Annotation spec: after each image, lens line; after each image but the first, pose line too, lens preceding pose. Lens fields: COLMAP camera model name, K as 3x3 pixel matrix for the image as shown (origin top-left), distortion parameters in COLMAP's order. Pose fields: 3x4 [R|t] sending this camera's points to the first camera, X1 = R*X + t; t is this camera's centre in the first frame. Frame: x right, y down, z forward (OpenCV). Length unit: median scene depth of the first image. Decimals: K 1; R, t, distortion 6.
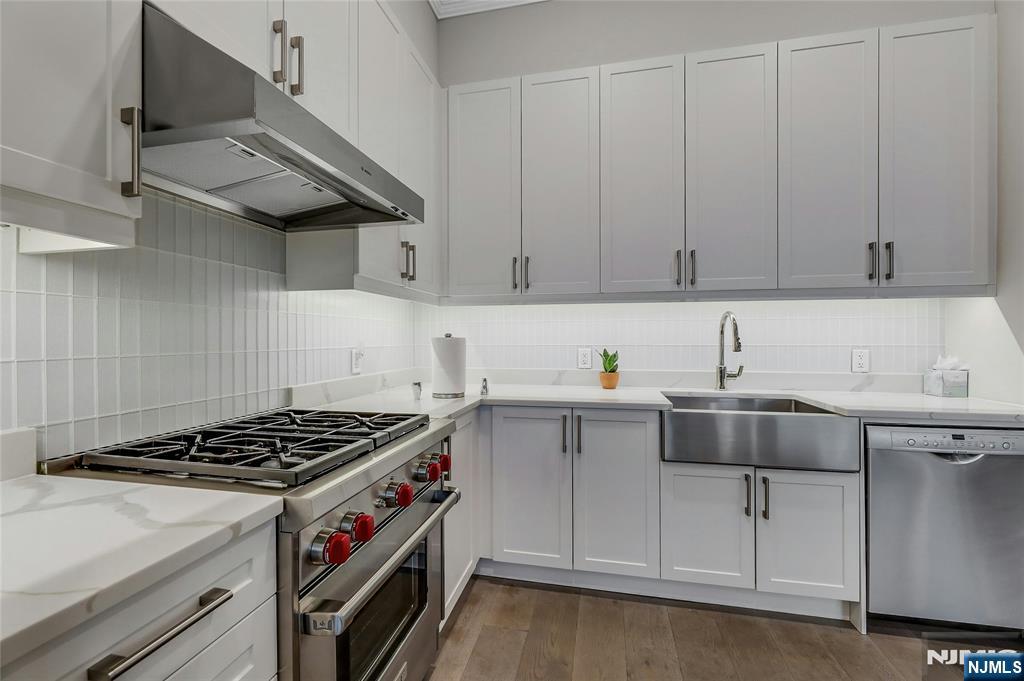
lens RADIAL K [[421.4, 0, 510.8], [0, 421.4, 337.9], [0, 0, 1]] dist [-0.001778, -0.000048]
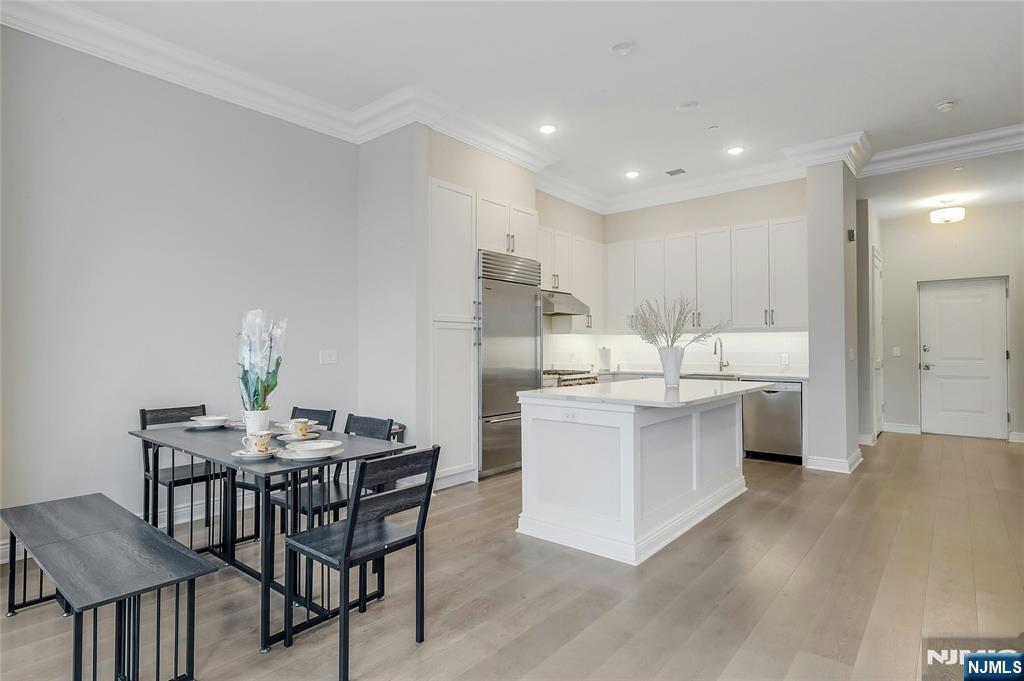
lens RADIAL K [[531.1, 0, 512.0], [0, 531.1, 340.5], [0, 0, 1]] dist [0.000400, 0.000190]
pose [[0.891075, -0.005680, -0.453820, 0.903298], [0.000017, 0.999922, -0.012482, -0.009651], [0.453855, 0.011115, 0.891006, -2.376018]]
